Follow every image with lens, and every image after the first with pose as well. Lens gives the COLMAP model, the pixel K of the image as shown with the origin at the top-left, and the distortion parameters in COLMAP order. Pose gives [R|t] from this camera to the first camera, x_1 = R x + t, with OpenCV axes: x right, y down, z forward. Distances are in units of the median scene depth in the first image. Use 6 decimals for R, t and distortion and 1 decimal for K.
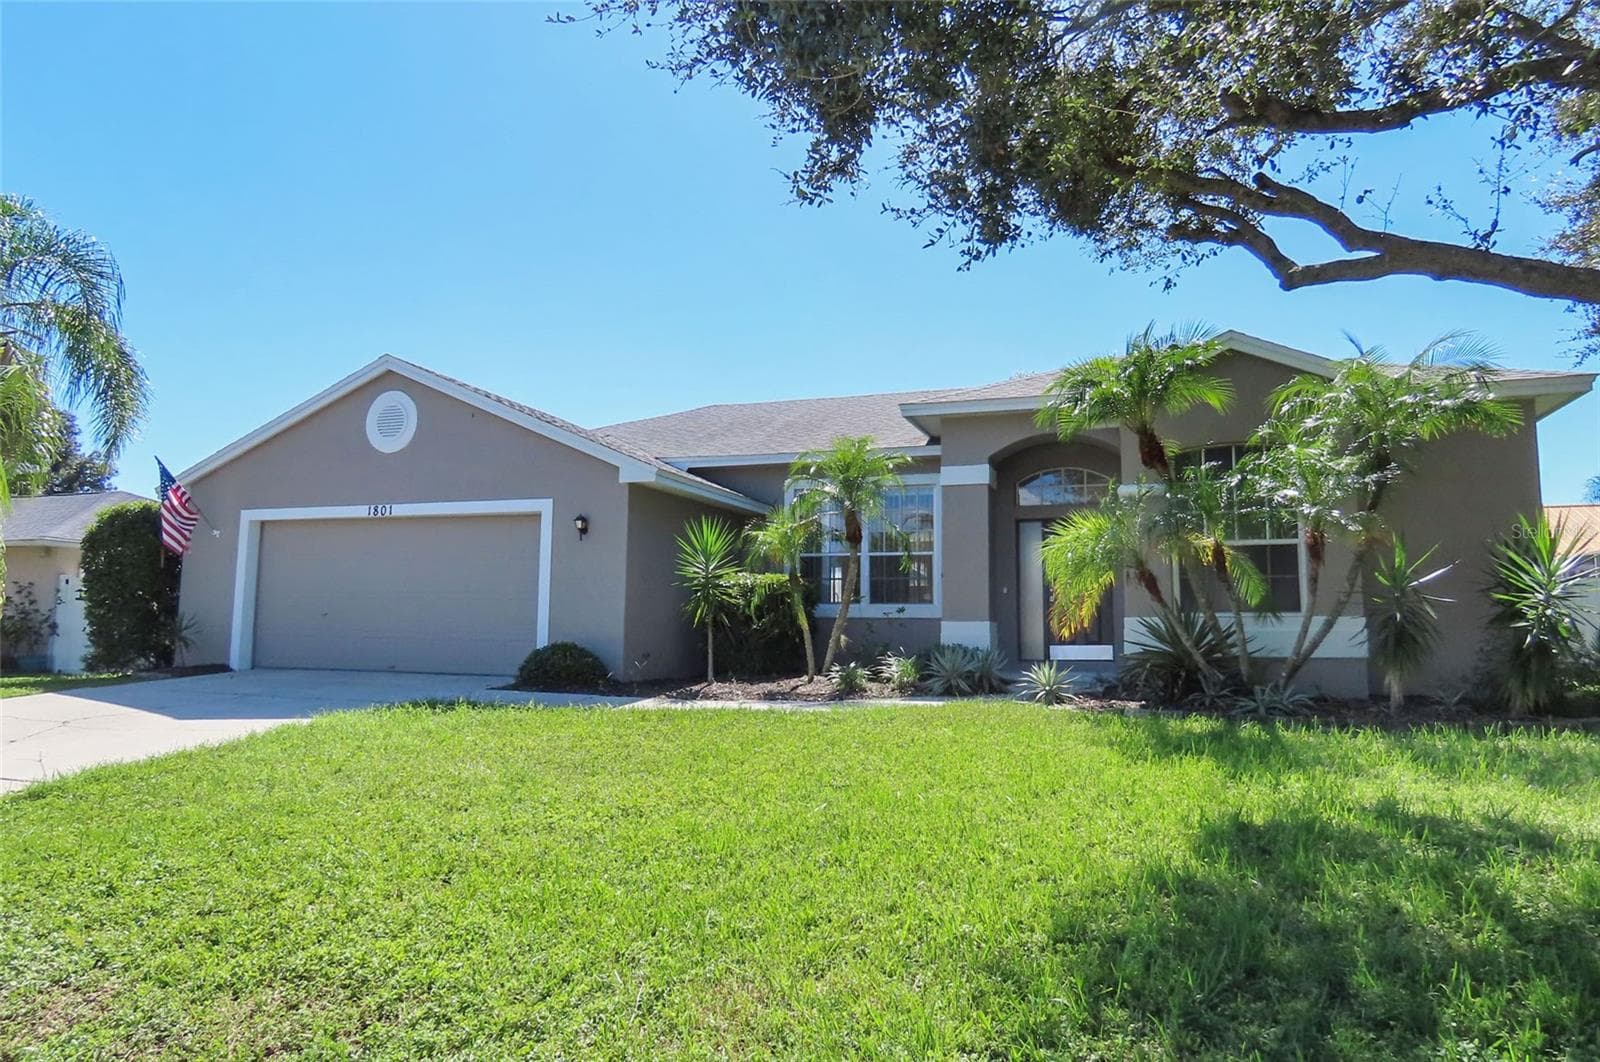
lens RADIAL K [[1014.0, 0, 797.7], [0, 1014.0, 531.8], [0, 0, 1]] dist [-0.007697, 0.003726]
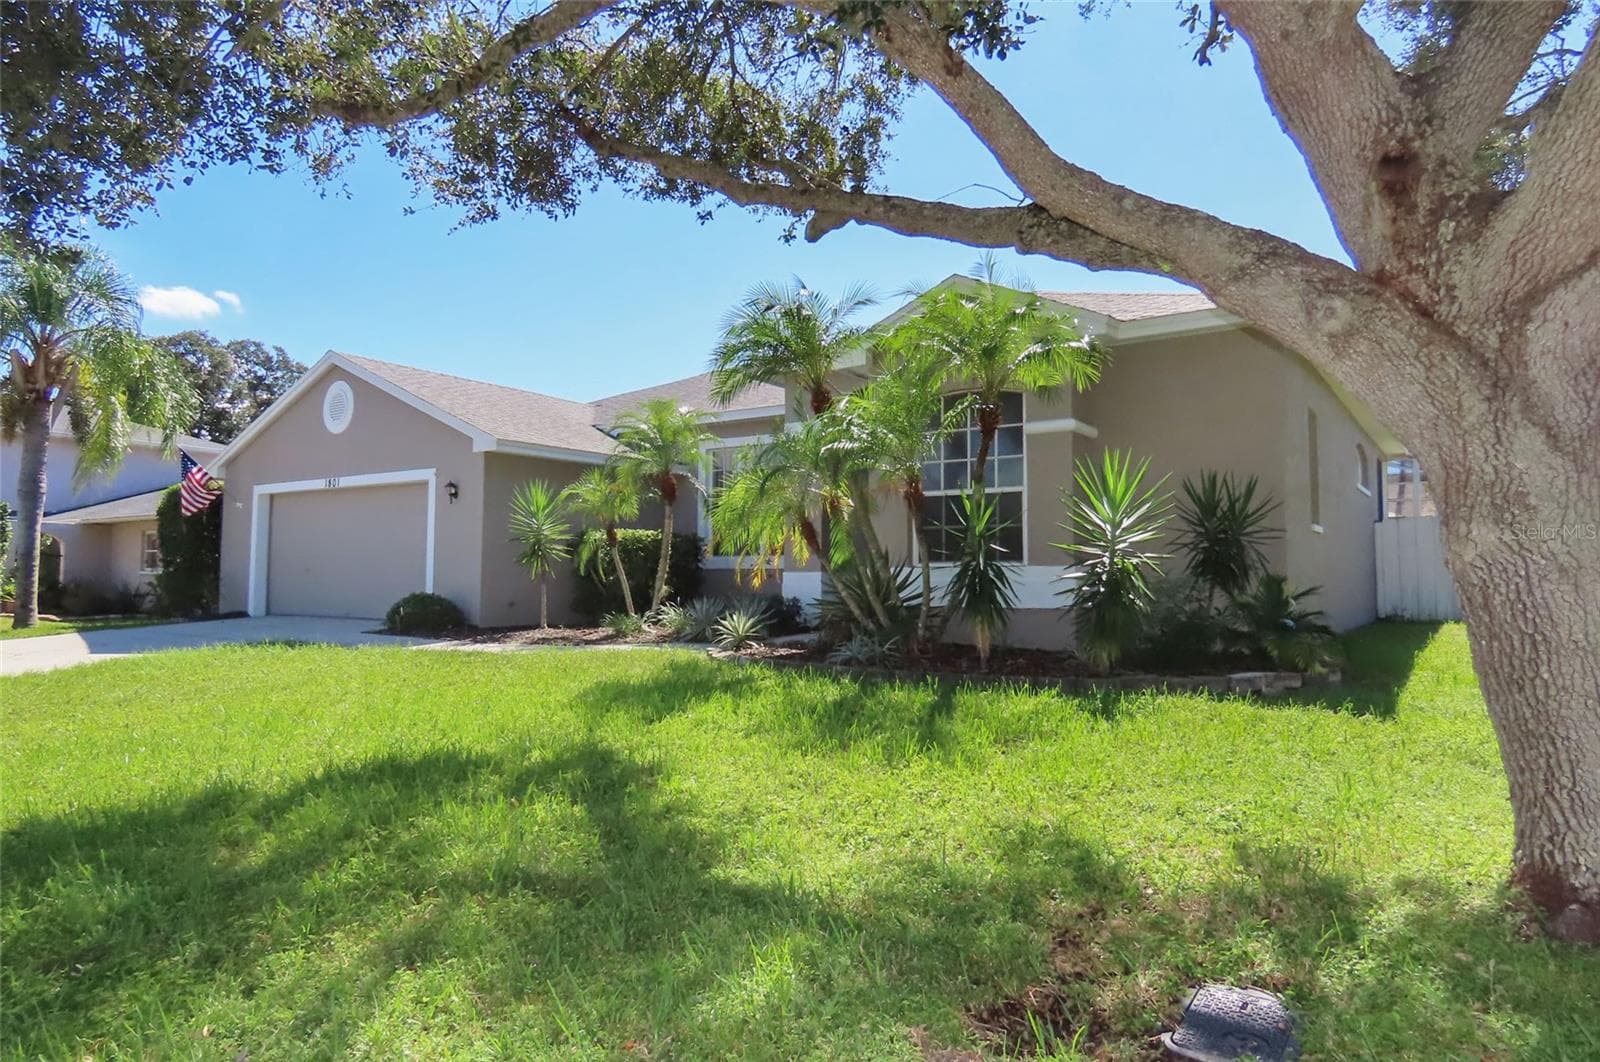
lens RADIAL K [[1014.0, 0, 797.7], [0, 1014.0, 531.8], [0, 0, 1]] dist [-0.007697, 0.003726]
pose [[0.957671, -0.019652, -0.287194, 0.452918], [0.033355, 0.998522, 0.042899, 0.003462], [0.285927, -0.050663, 0.956911, 0.018929]]
